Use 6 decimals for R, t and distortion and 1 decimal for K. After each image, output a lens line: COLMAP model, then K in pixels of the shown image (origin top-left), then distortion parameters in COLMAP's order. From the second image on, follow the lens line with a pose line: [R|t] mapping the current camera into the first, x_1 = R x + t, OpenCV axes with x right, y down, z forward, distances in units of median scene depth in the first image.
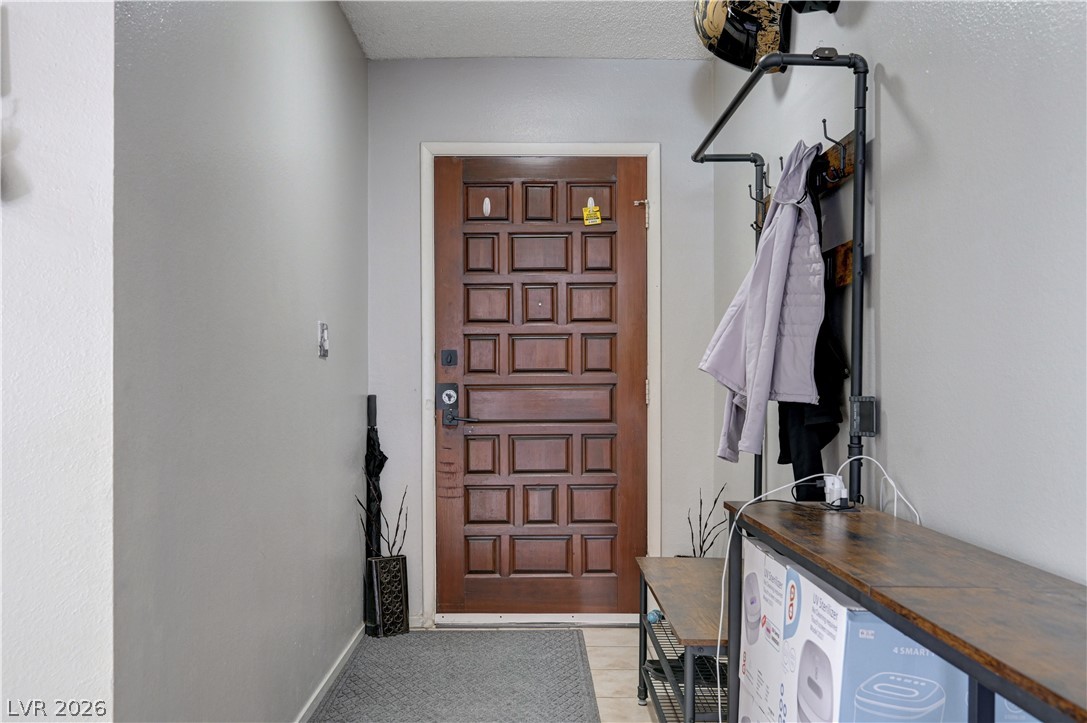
lens RADIAL K [[943.3, 0, 544.1], [0, 943.3, 365.3], [0, 0, 1]] dist [-0.001446, 0.001178]
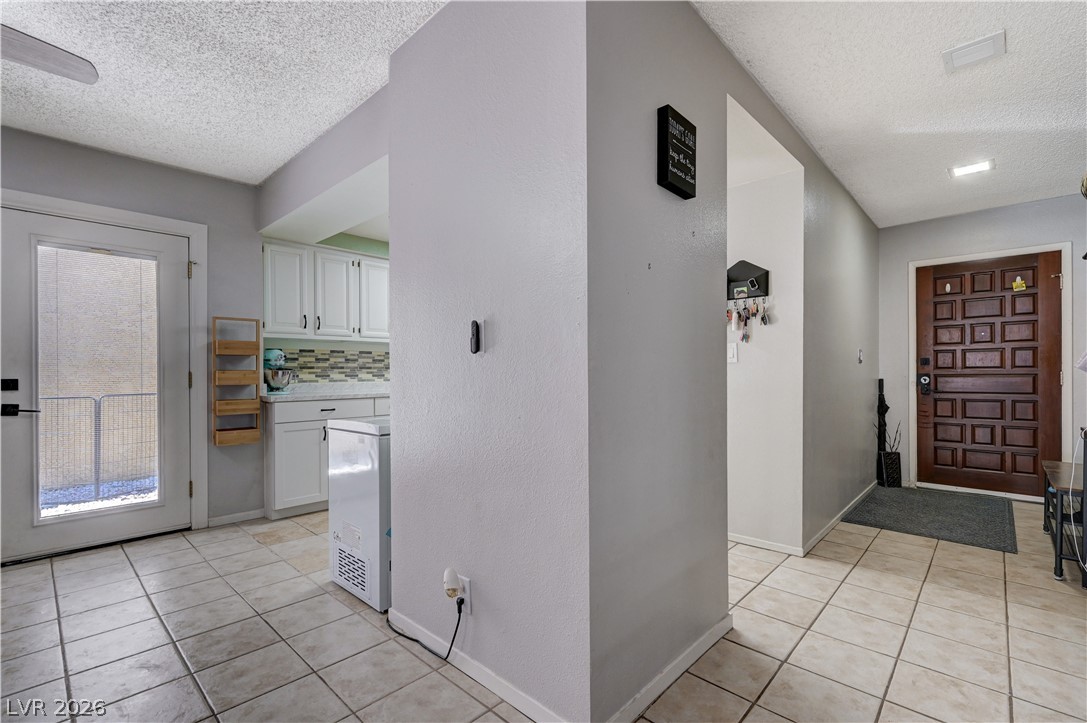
lens RADIAL K [[499.3, 0, 528.6], [0, 499.3, 376.0], [0, 0, 1]] dist [-0.003345, 0.000422]
pose [[0.715380, 0.002998, -0.698729, 0.044770], [0.013101, 0.999757, 0.017704, -0.007259], [0.698612, -0.021819, 0.715168, -0.422302]]
